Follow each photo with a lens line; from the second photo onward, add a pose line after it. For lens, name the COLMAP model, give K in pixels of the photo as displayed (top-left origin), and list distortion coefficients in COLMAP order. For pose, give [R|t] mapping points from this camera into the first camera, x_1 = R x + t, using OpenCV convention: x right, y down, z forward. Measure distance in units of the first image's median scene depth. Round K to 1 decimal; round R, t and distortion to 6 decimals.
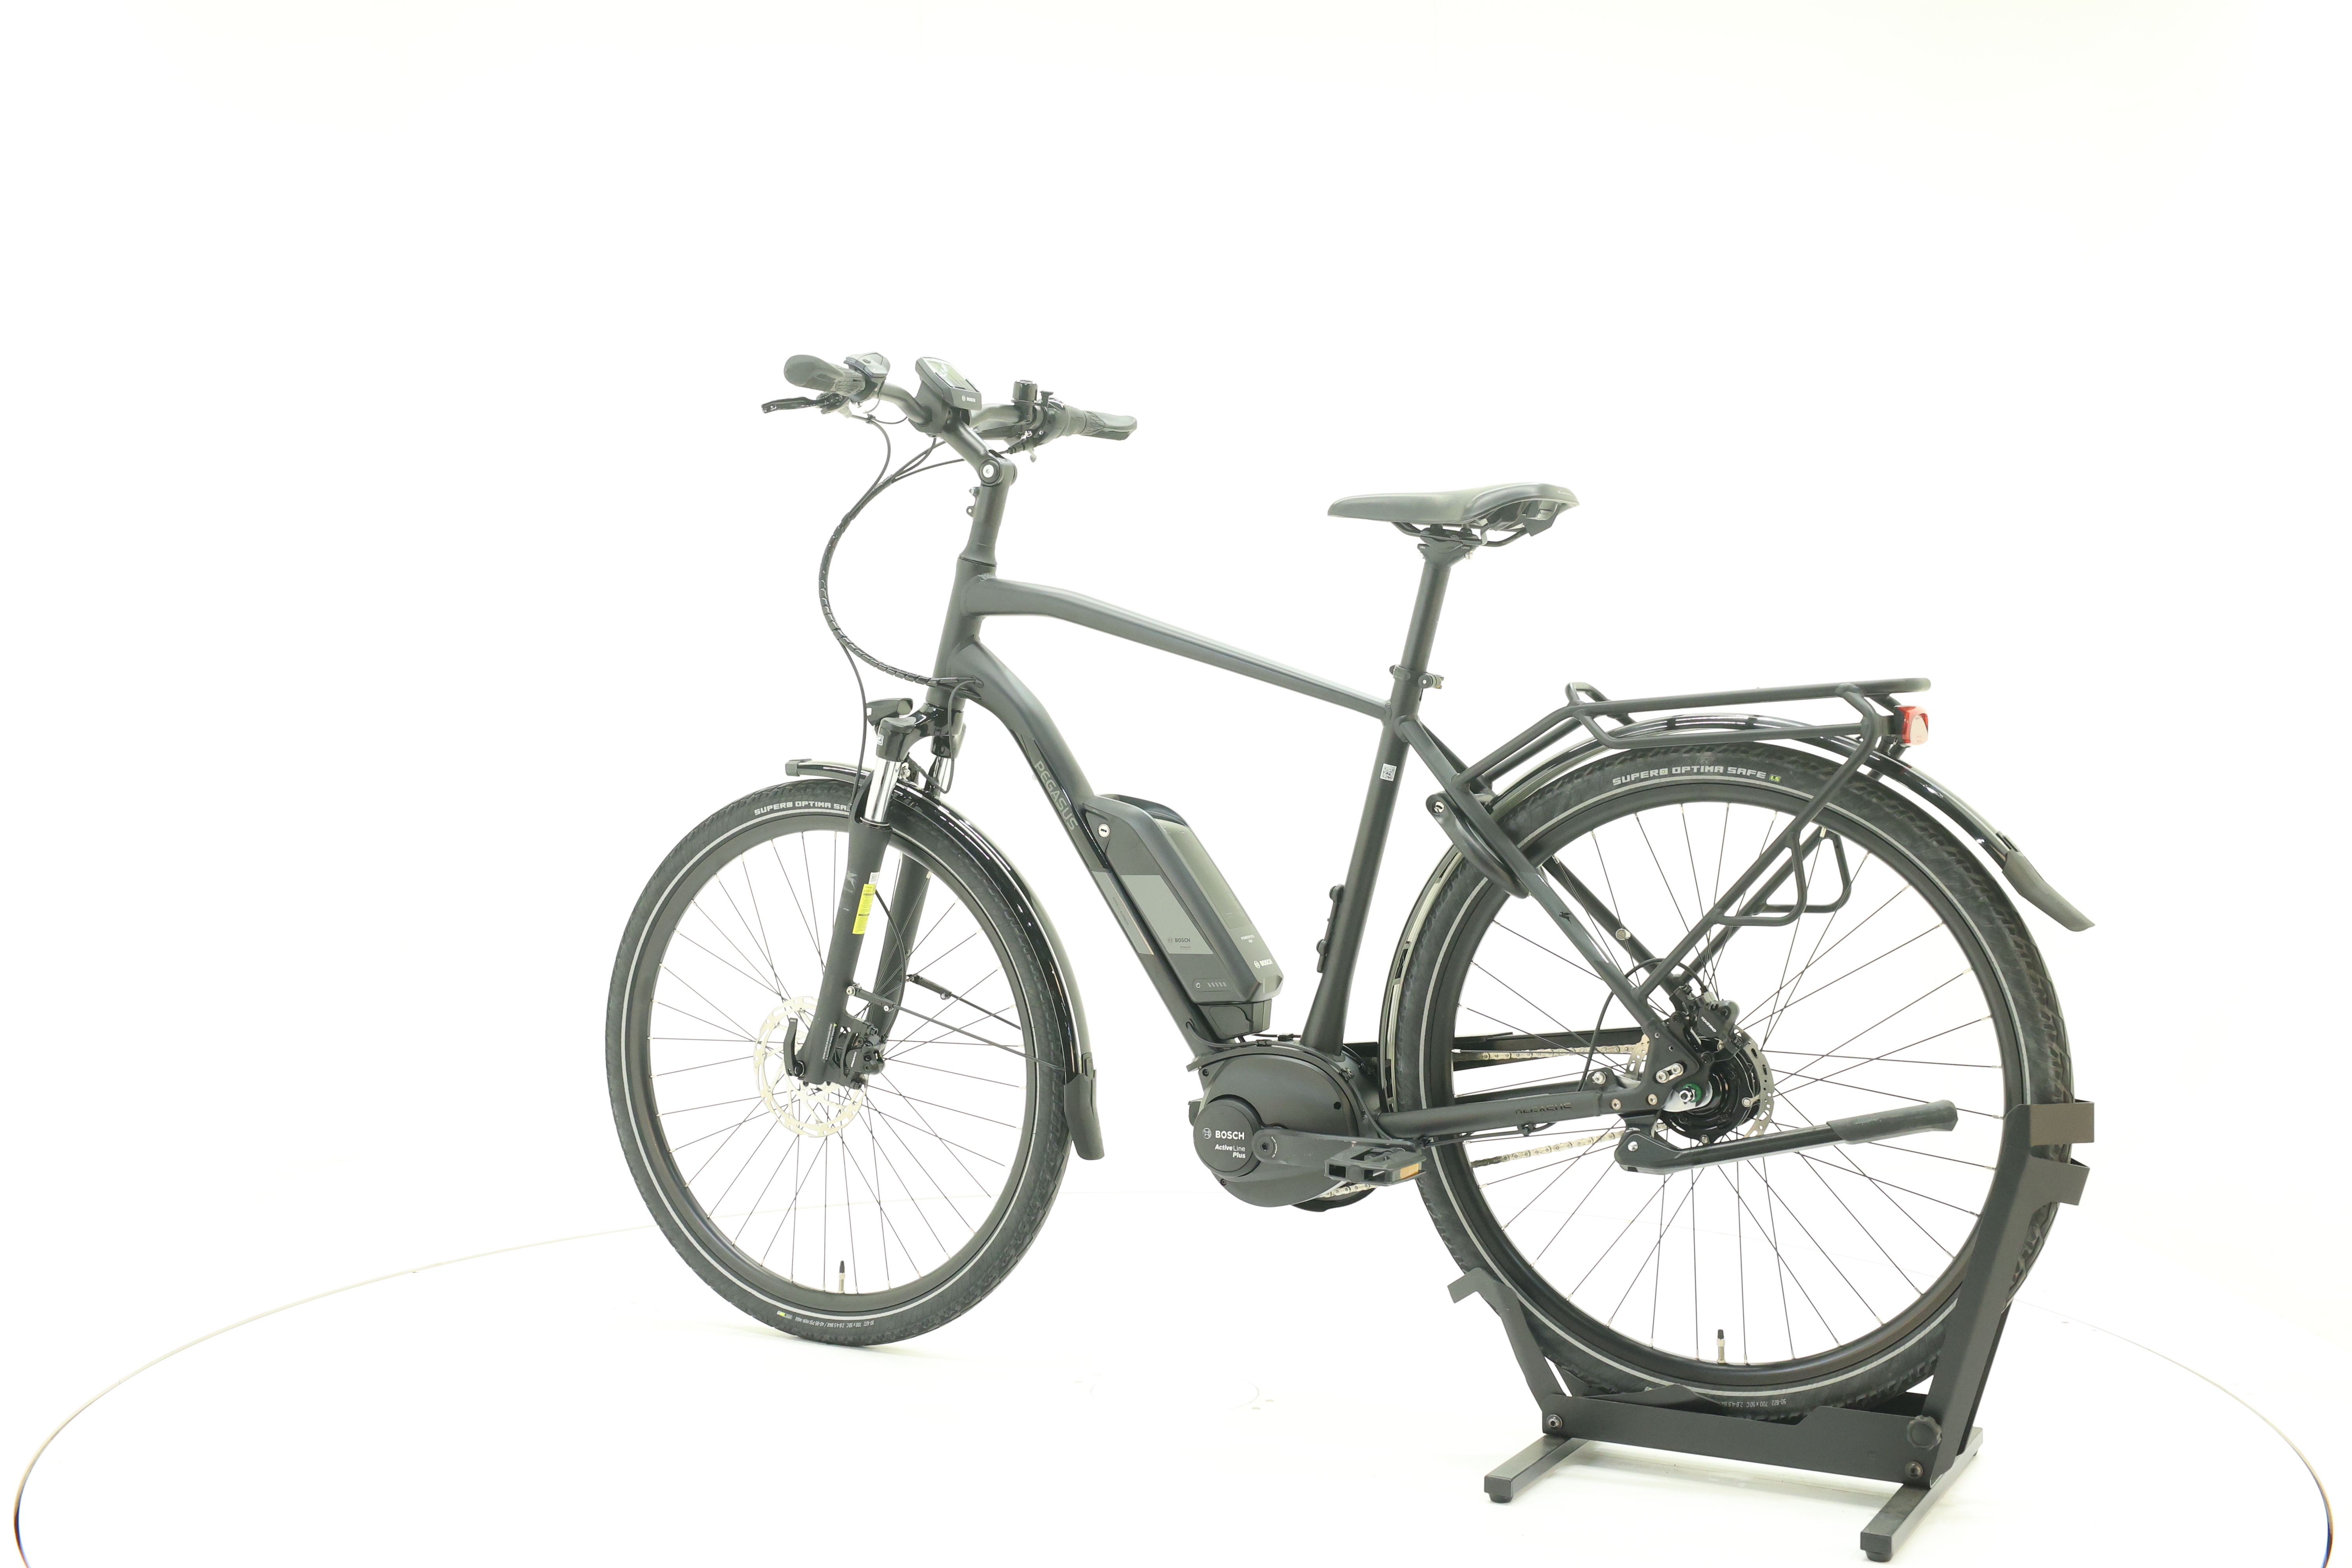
lens RADIAL K [[2499.6, 0, 1169.1], [0, 2499.6, 783.9], [0, 0, 1]] dist [-0.015913, 0.000000]
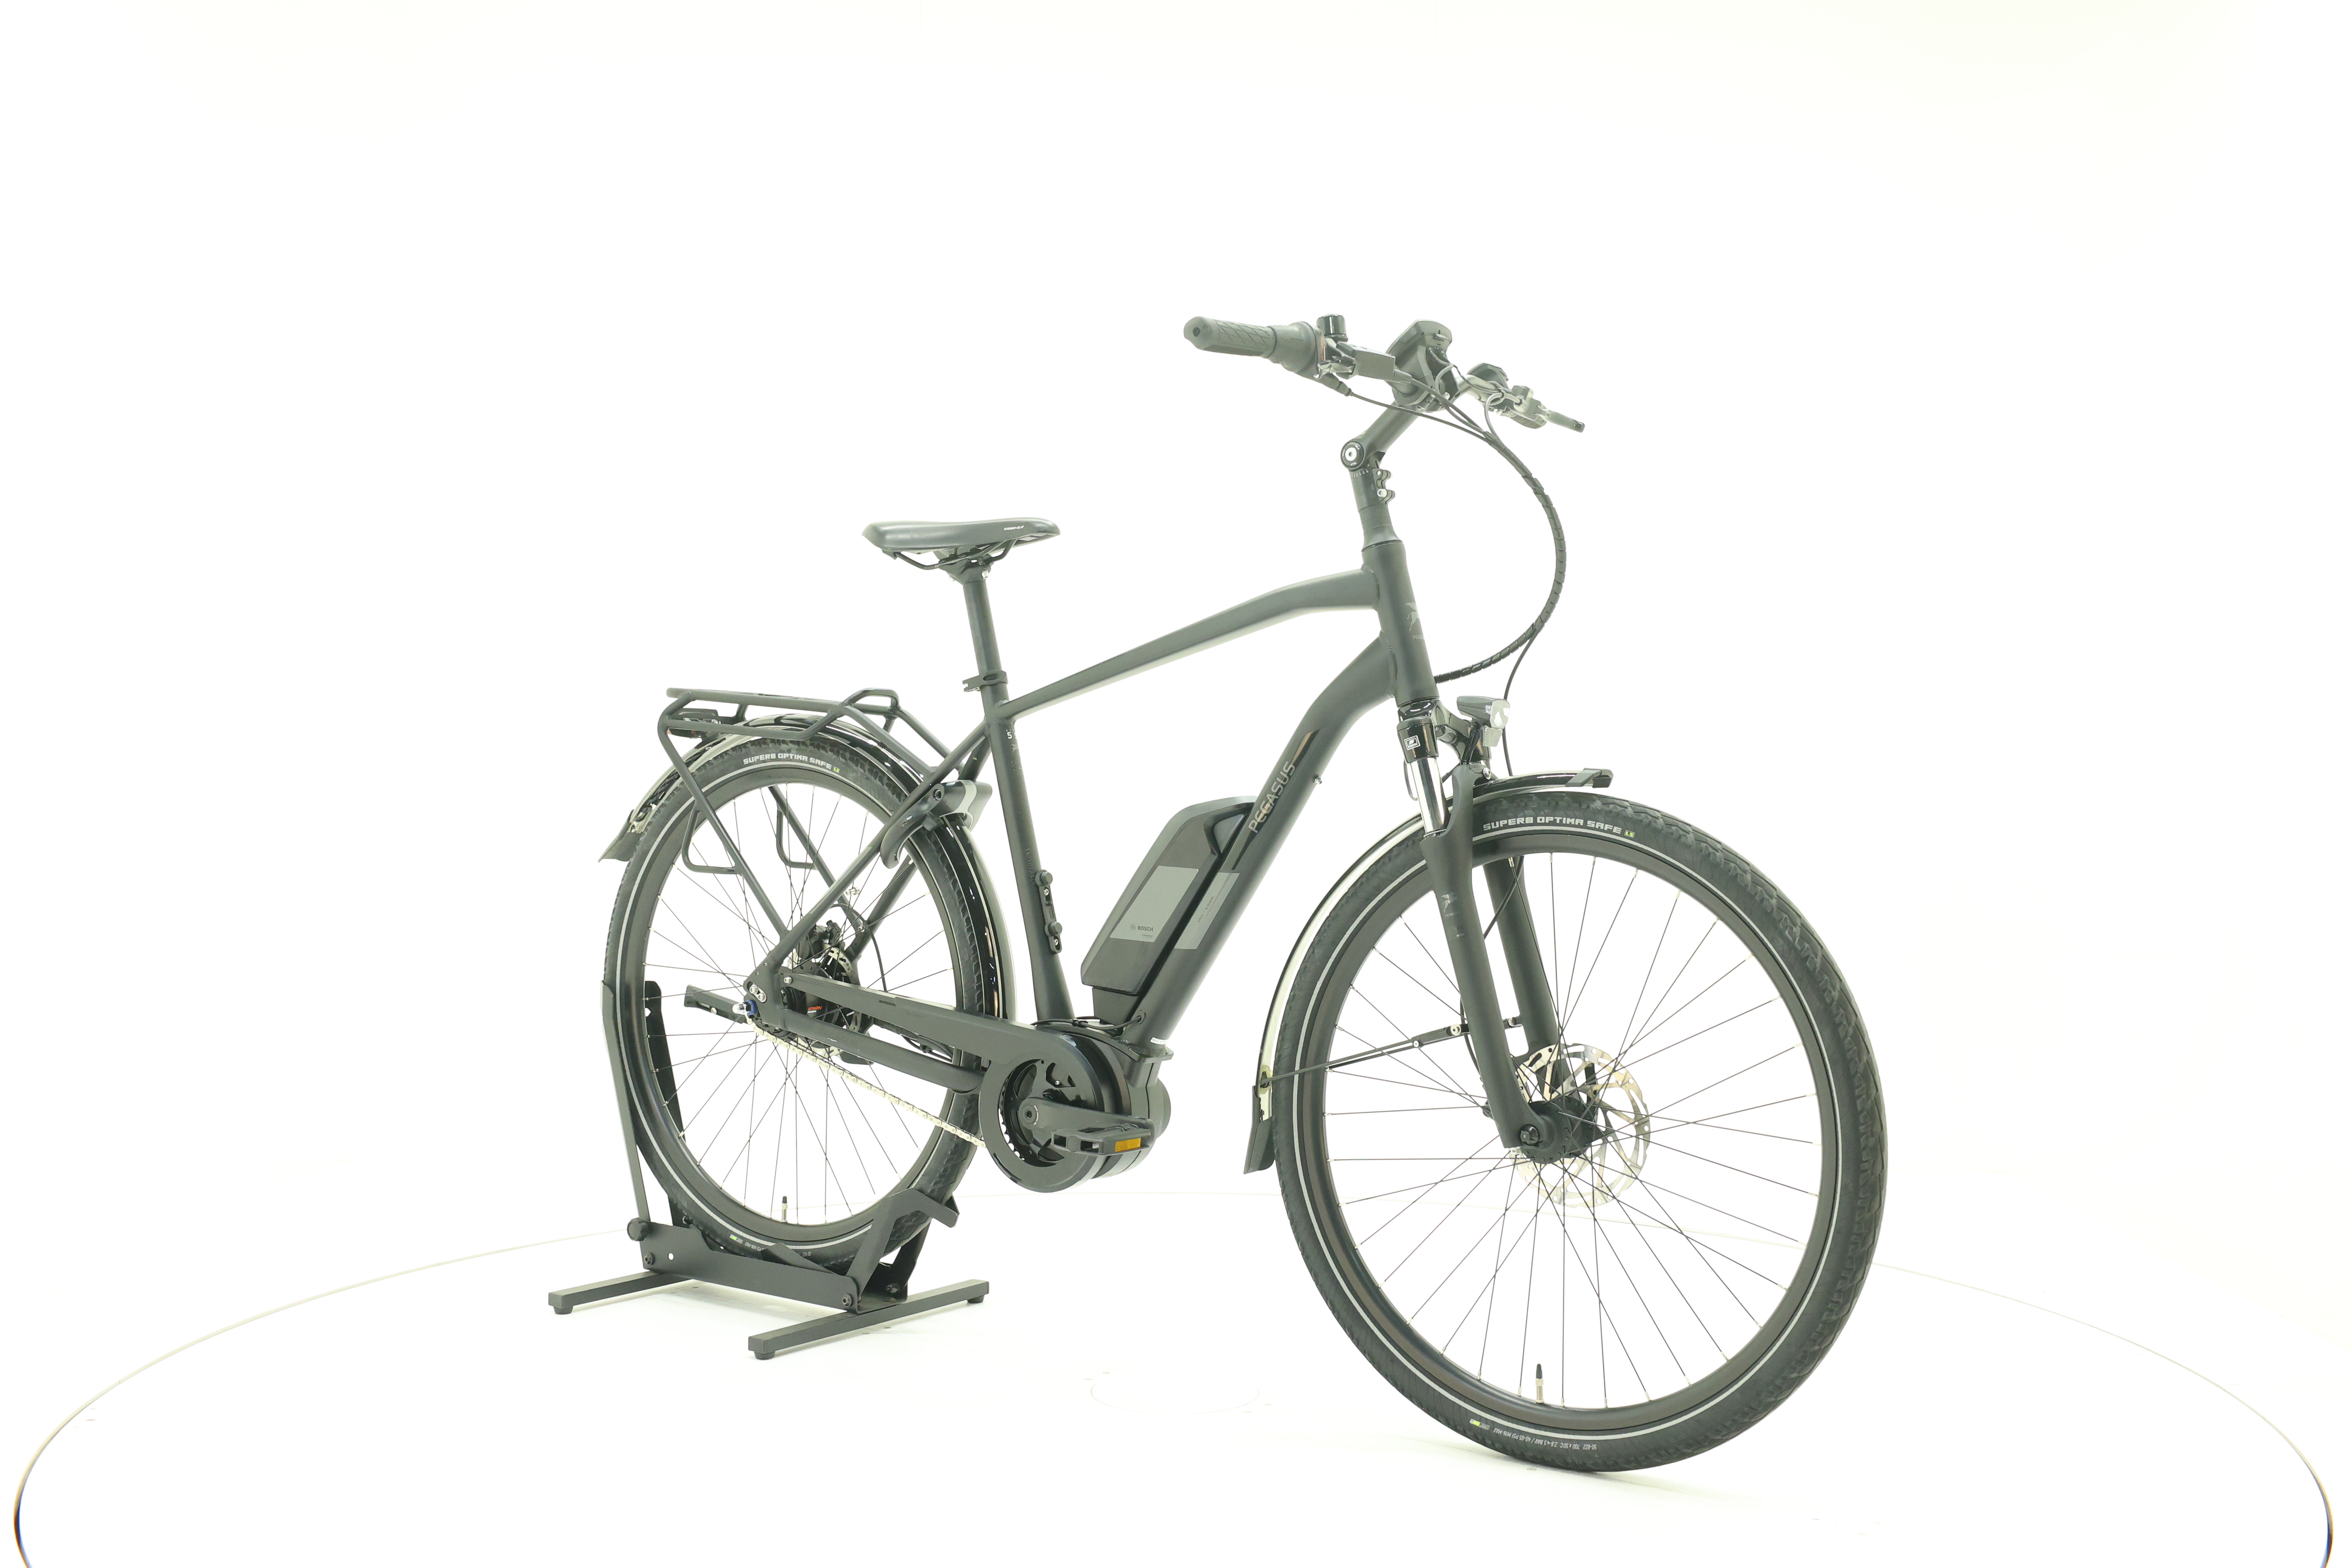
lens RADIAL K [[2499.6, 0, 1183.7], [0, 2499.6, 776.0], [0, 0, 1]] dist [-0.015913, 0.000000]
pose [[-0.991108, -0.011259, 0.132583, -0.137128], [-0.006382, 0.999289, 0.037157, -0.042093], [-0.132907, 0.035980, -0.990475, 2.078854]]
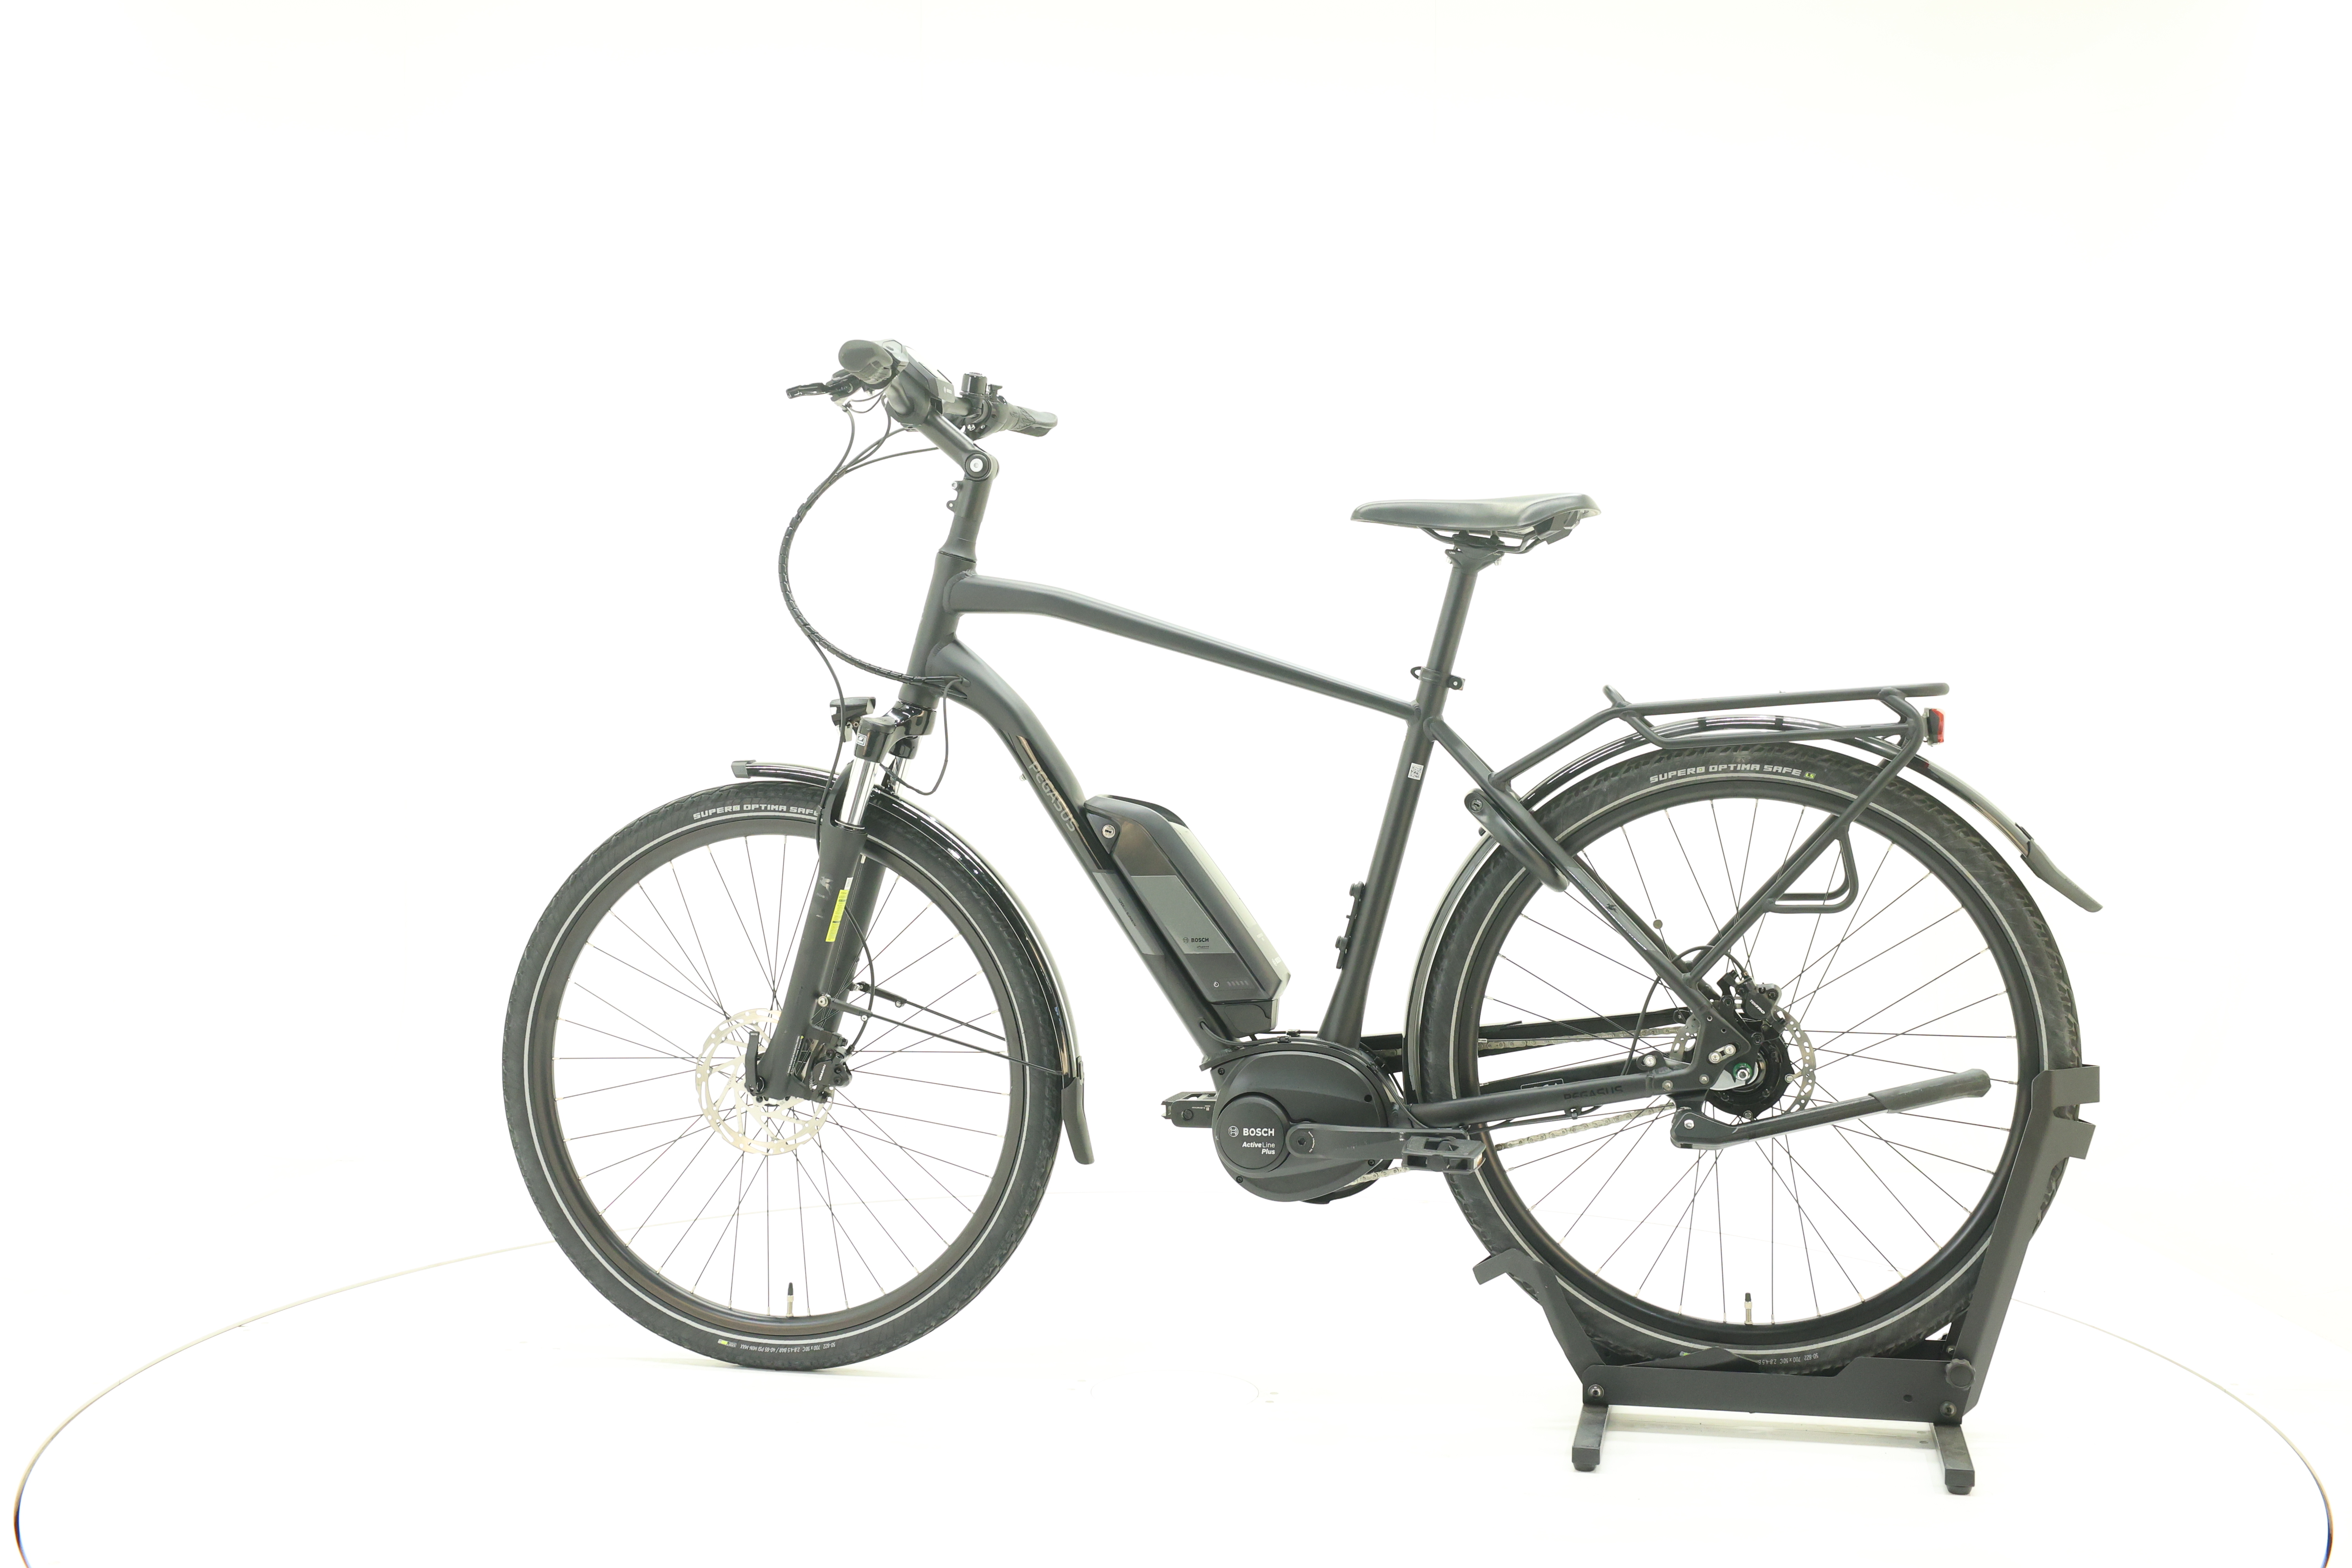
lens RADIAL K [[2499.6, 0, 1173.8], [0, 2499.6, 782.4], [0, 0, 1]] dist [-0.015913, 0.000000]
pose [[0.959803, -0.005281, 0.280625, -0.291123], [0.005270, 0.999986, 0.000792, -0.001457], [-0.280625, 0.000719, 0.959817, 0.042391]]
